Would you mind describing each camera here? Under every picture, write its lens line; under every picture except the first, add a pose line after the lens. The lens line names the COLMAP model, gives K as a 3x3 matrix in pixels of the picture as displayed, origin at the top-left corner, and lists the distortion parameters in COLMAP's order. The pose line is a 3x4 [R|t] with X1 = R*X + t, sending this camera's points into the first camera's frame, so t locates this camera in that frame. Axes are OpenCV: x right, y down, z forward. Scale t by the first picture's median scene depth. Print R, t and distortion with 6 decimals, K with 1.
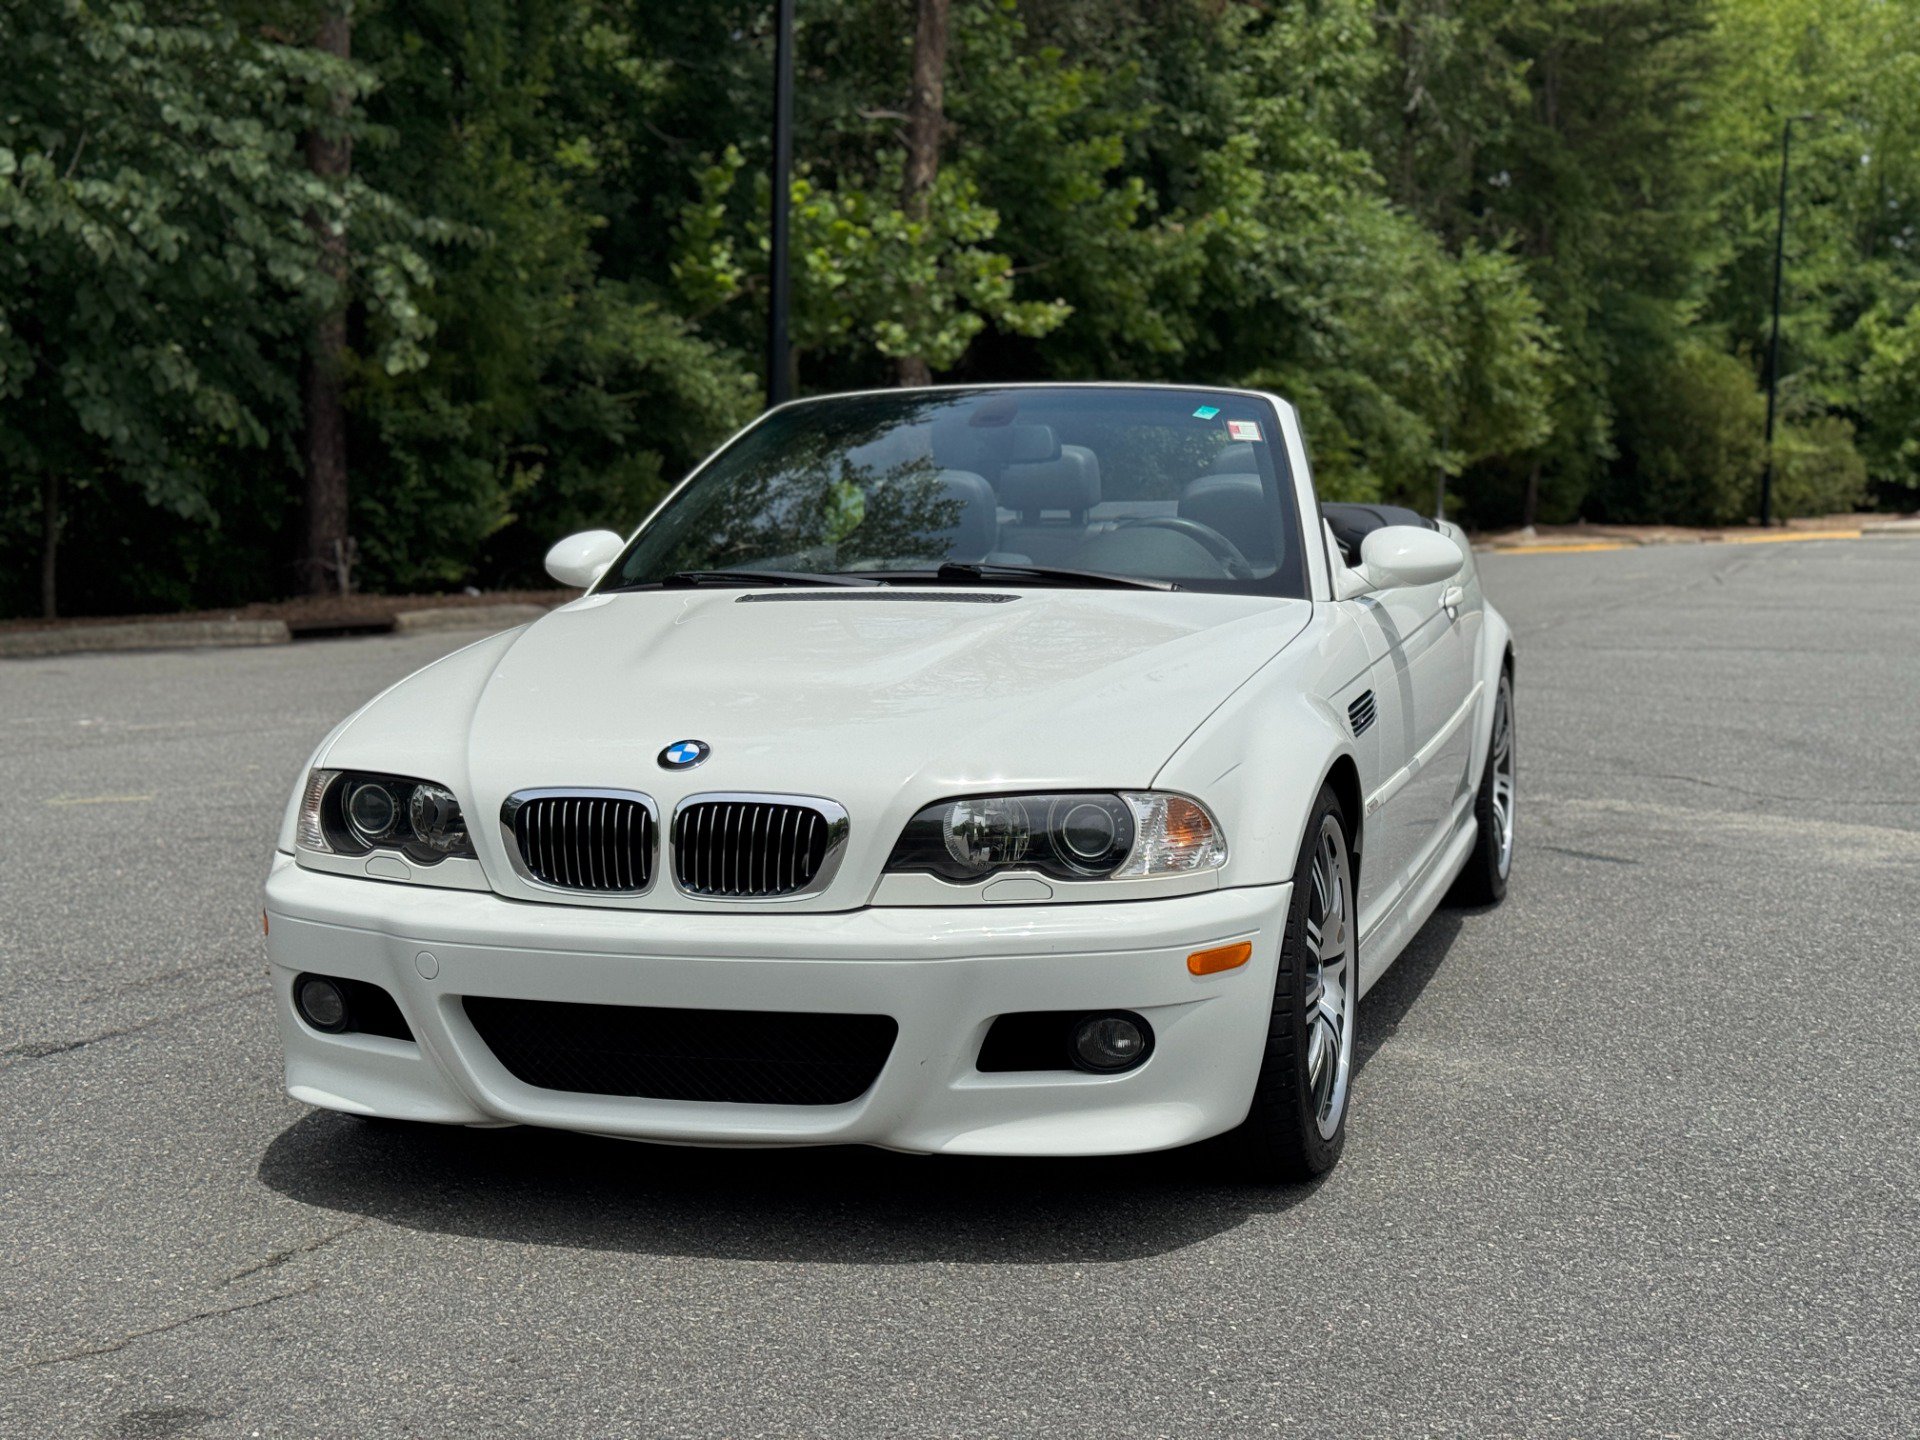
lens RADIAL K [[2702.6, 0, 954.6], [0, 2702.6, 734.7], [0, 0, 1]] dist [0.118137, 0.000000]
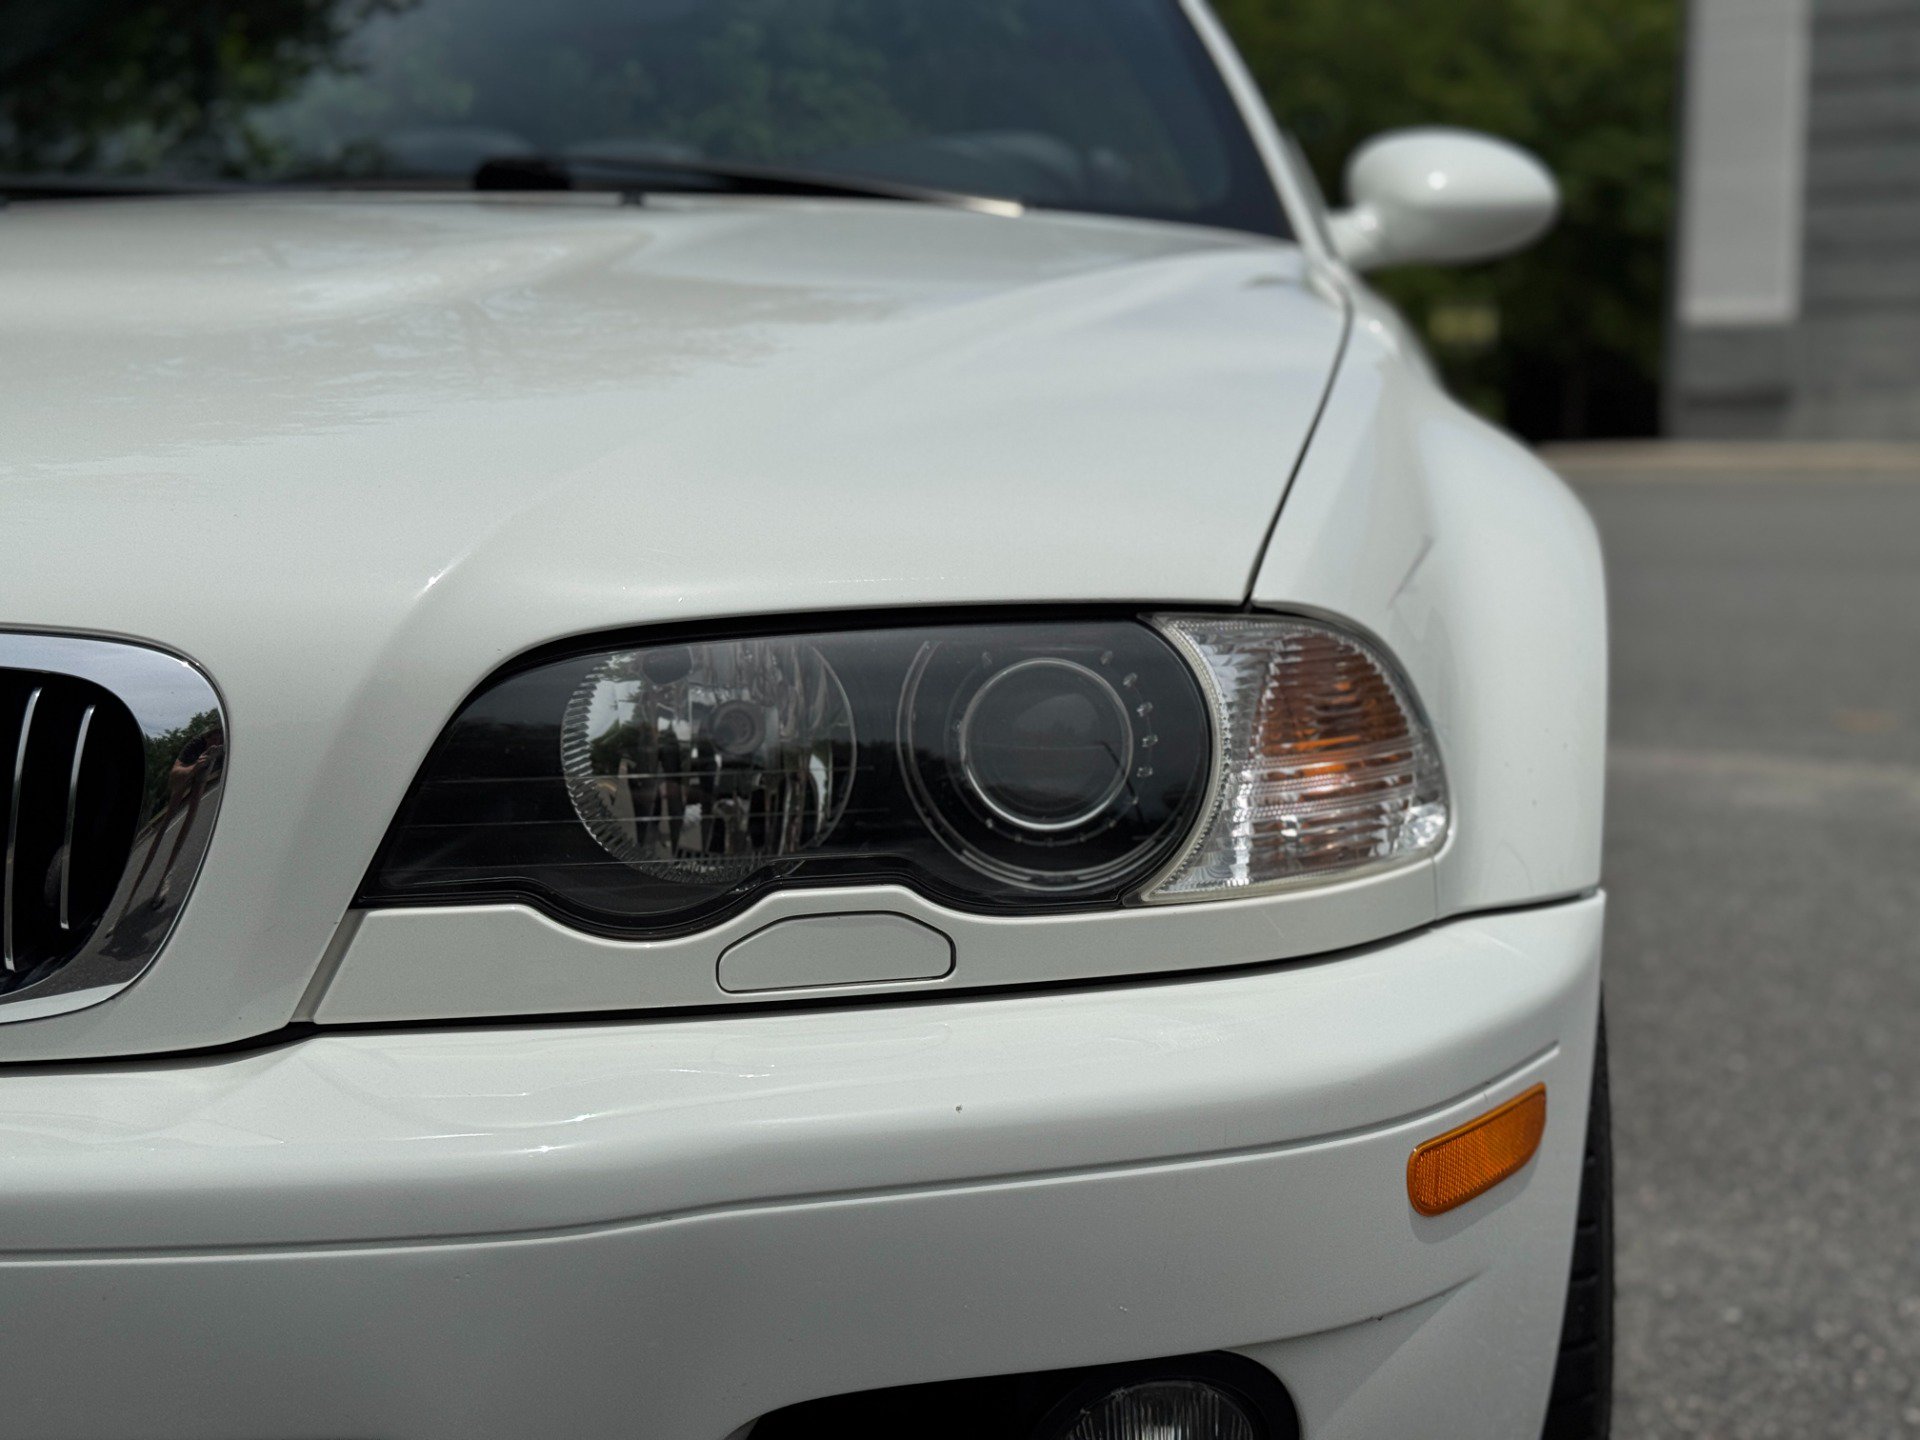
lens RADIAL K [[2702.6, 0, 951.0], [0, 2702.6, 734.0], [0, 0, 1]] dist [0.118137, 0.000000]
pose [[0.981886, -0.018916, 0.188528, -0.010494], [0.016592, 0.999766, 0.013895, 0.016853], [-0.188747, -0.010516, 0.981969, 0.396241]]
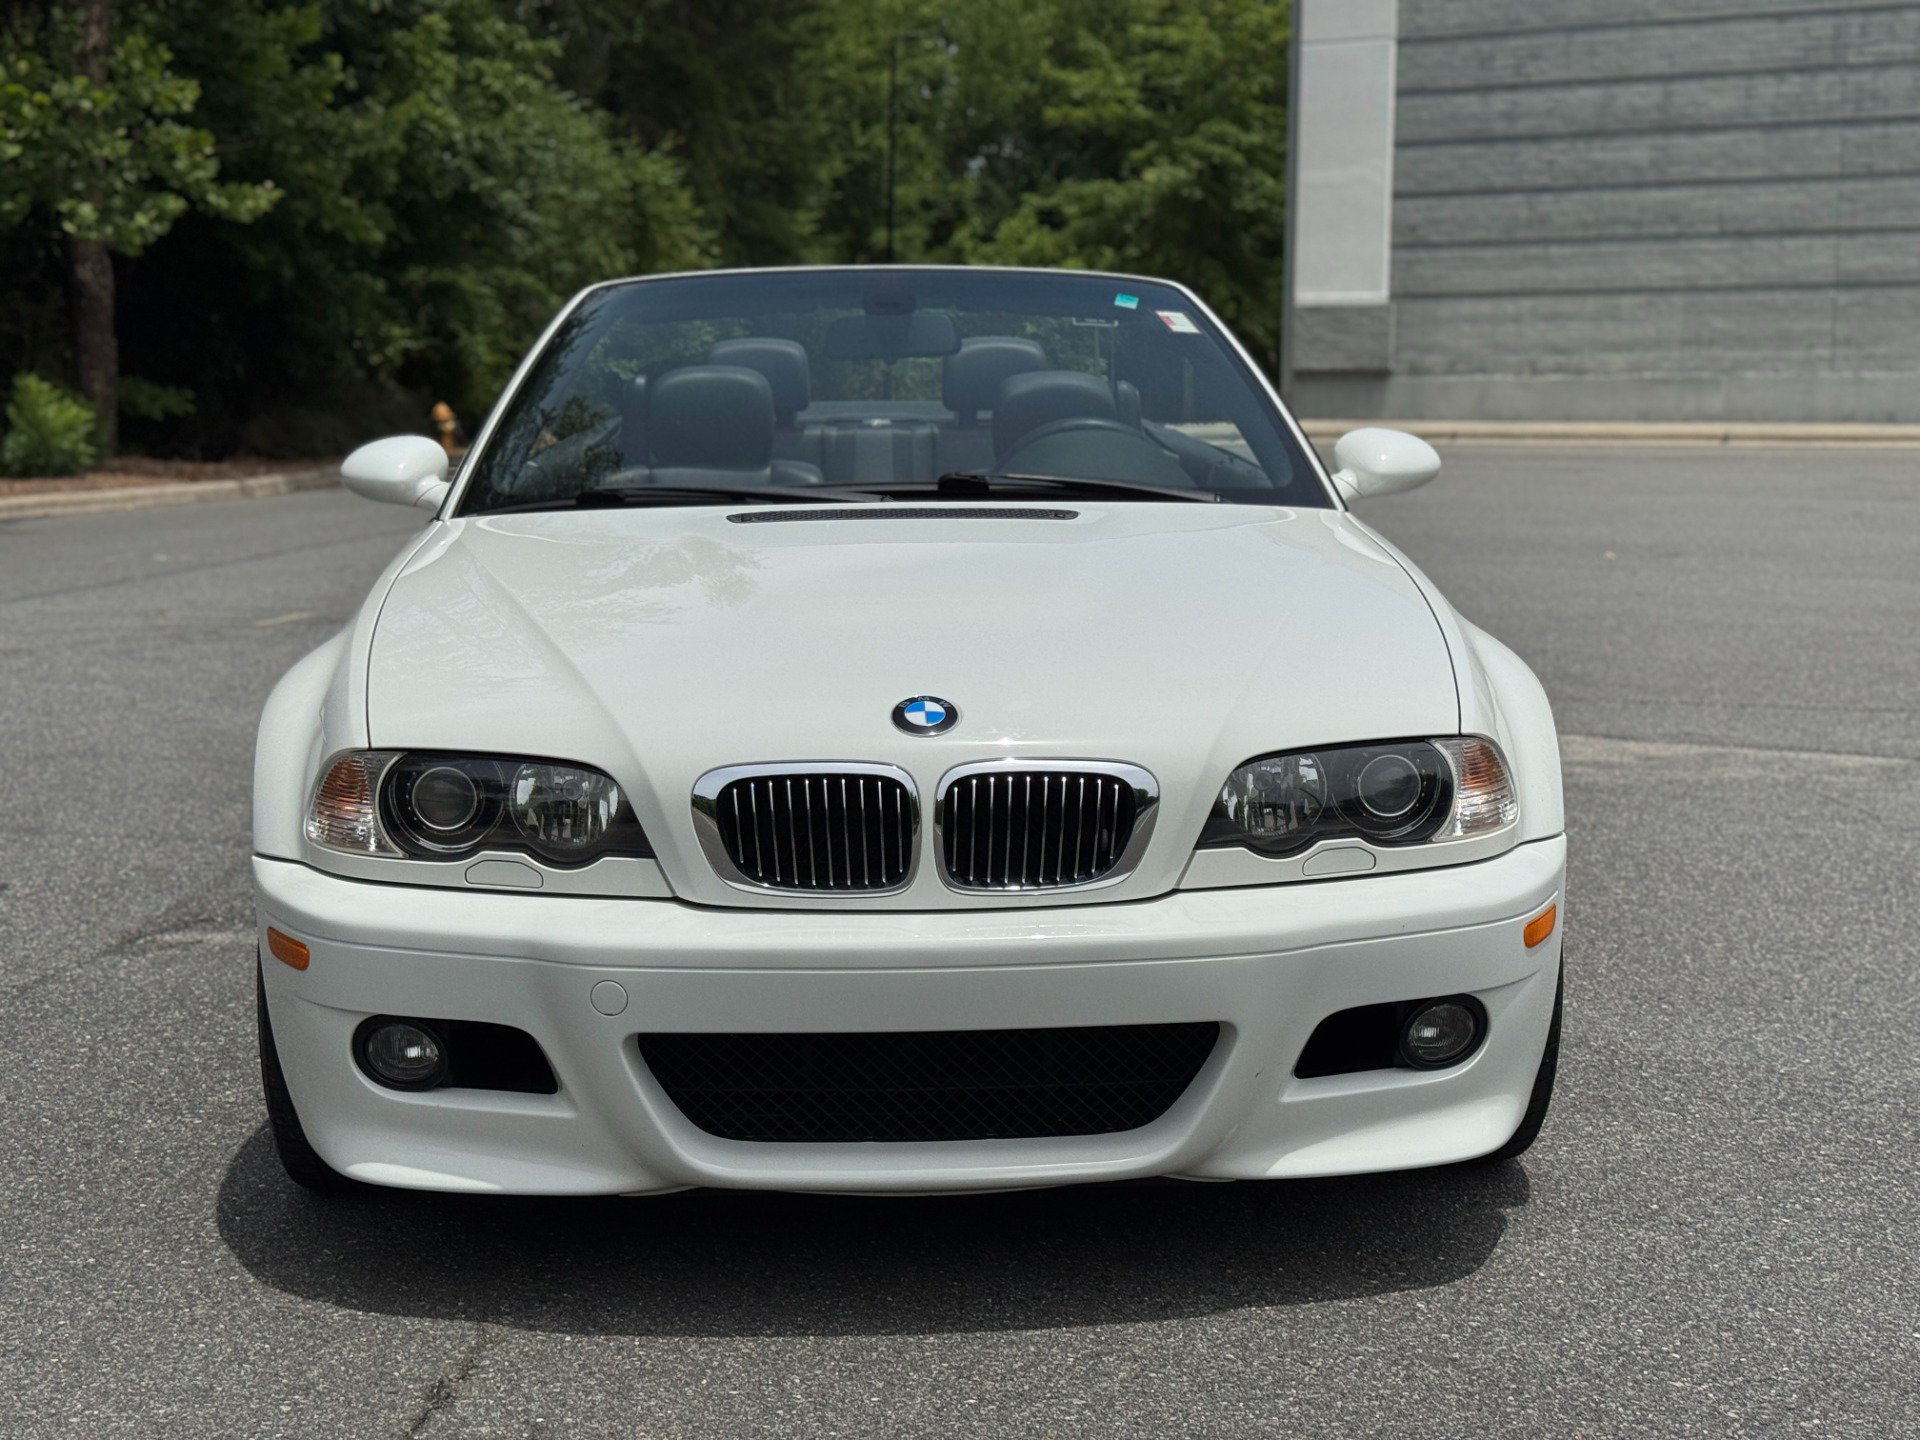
lens RADIAL K [[2702.6, 0, 968.5], [0, 2702.6, 725.6], [0, 0, 1]] dist [0.118137, 0.000000]
pose [[0.941236, -0.039268, 0.335458, -0.203878], [0.028669, 0.998923, 0.036492, -0.010477], [-0.336530, -0.024731, 0.941348, 0.136265]]
